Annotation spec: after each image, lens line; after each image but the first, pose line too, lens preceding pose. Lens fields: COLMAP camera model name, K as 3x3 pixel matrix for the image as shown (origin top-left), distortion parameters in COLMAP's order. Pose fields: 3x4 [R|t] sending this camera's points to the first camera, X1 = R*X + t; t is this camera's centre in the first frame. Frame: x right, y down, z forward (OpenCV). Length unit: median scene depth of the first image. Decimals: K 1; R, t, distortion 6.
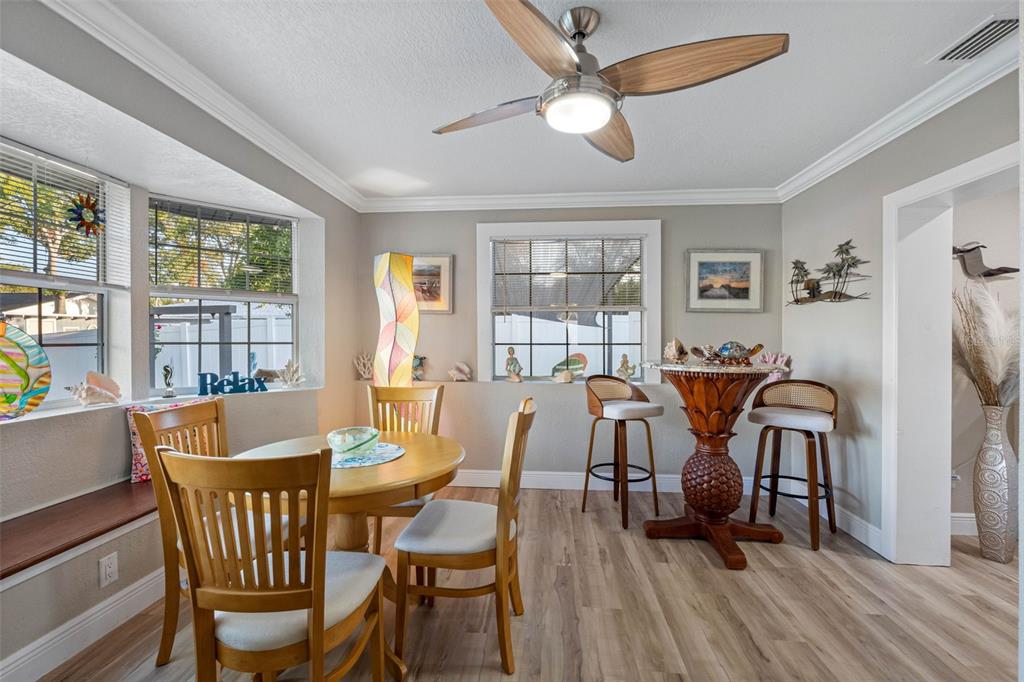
lens RADIAL K [[448.6, 0, 511.7], [0, 448.6, 334.7], [0, 0, 1]] dist [-0.001504, -0.000127]
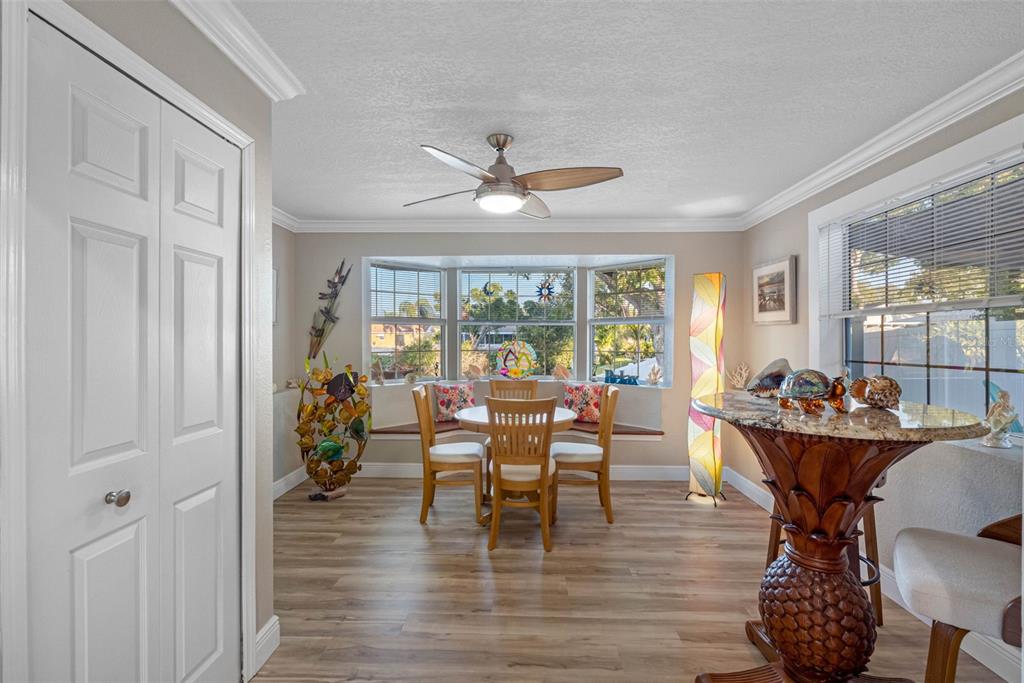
lens RADIAL K [[460.8, 0, 511.3], [0, 460.8, 342.6], [0, 0, 1]] dist [-0.006034, -0.000242]
pose [[0.035556, 0.002964, -0.999363, 0.991971], [-0.006111, 0.999978, 0.002748, -0.014694], [0.999349, 0.006010, 0.035573, 0.583009]]
